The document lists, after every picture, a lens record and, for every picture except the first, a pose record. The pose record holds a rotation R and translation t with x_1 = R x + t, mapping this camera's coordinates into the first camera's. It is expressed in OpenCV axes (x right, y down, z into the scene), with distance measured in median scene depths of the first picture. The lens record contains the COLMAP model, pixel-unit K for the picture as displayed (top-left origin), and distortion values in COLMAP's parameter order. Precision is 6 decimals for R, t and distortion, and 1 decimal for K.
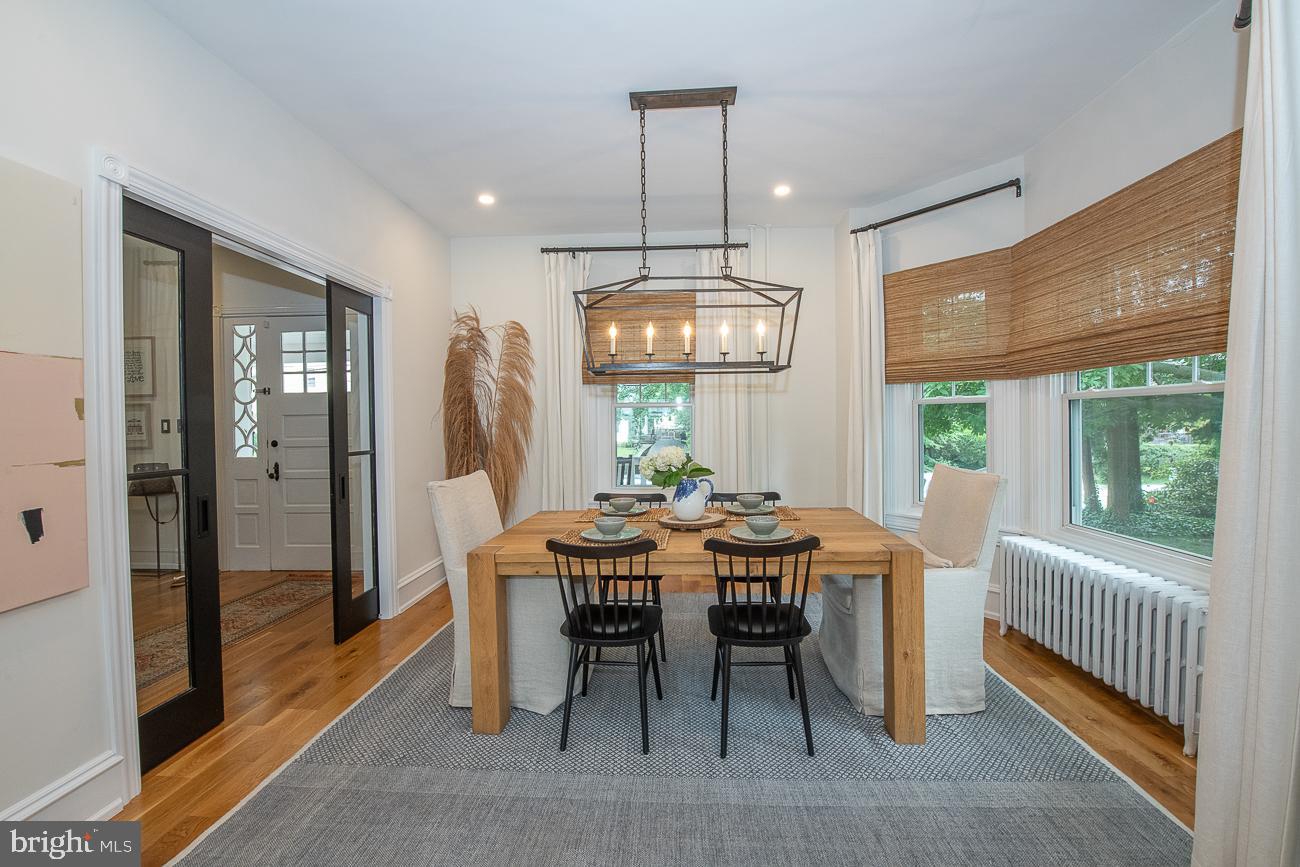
lens RADIAL K [[514.4, 0, 652.4], [0, 514.4, 429.1], [0, 0, 1]] dist [-0.017157, -0.000119]
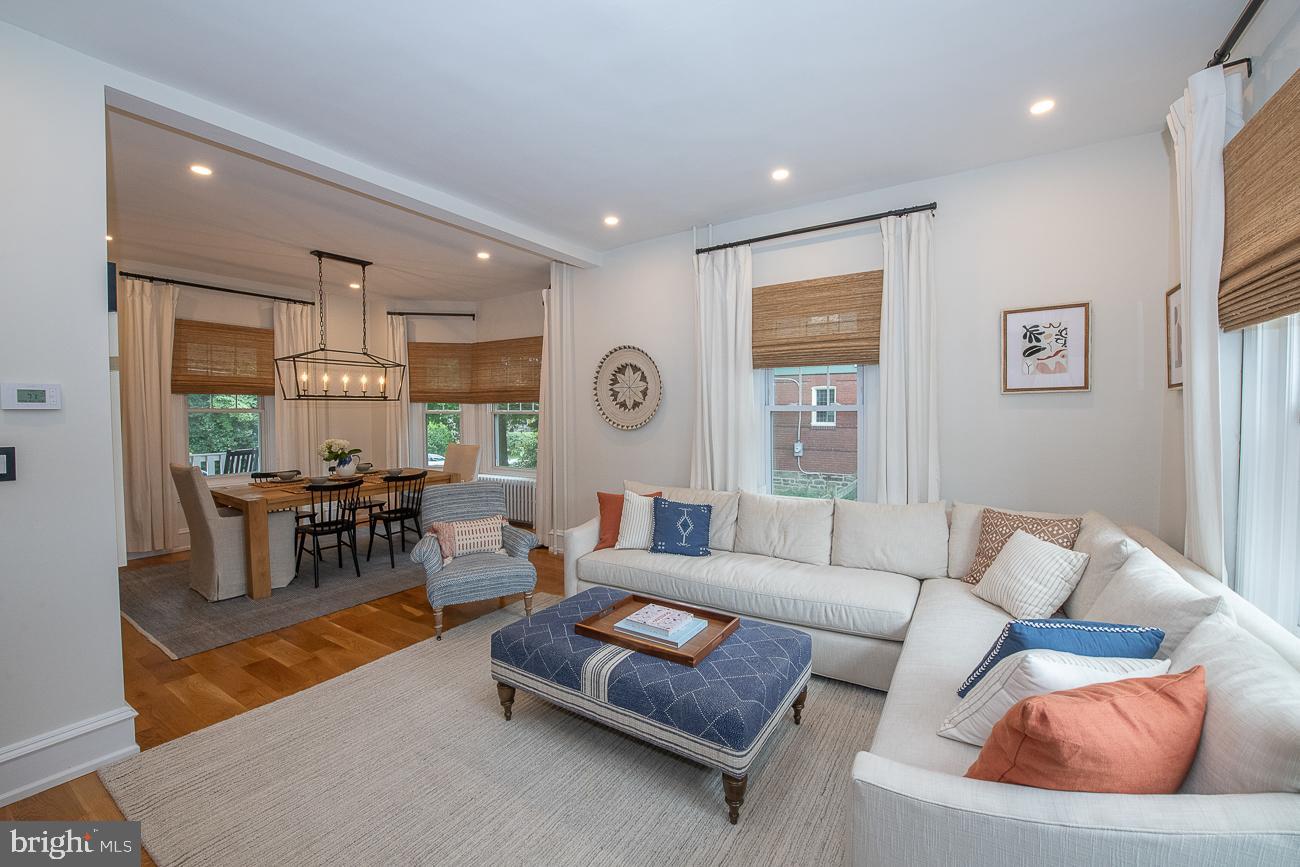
lens RADIAL K [[514.4, 0, 653.9], [0, 514.4, 422.0], [0, 0, 1]] dist [-0.017157, -0.000119]
pose [[0.491754, -0.008822, 0.870689, -0.826635], [0.013699, 0.999903, 0.002394, -0.013875], [-0.870626, 0.010751, 0.491828, -0.762896]]
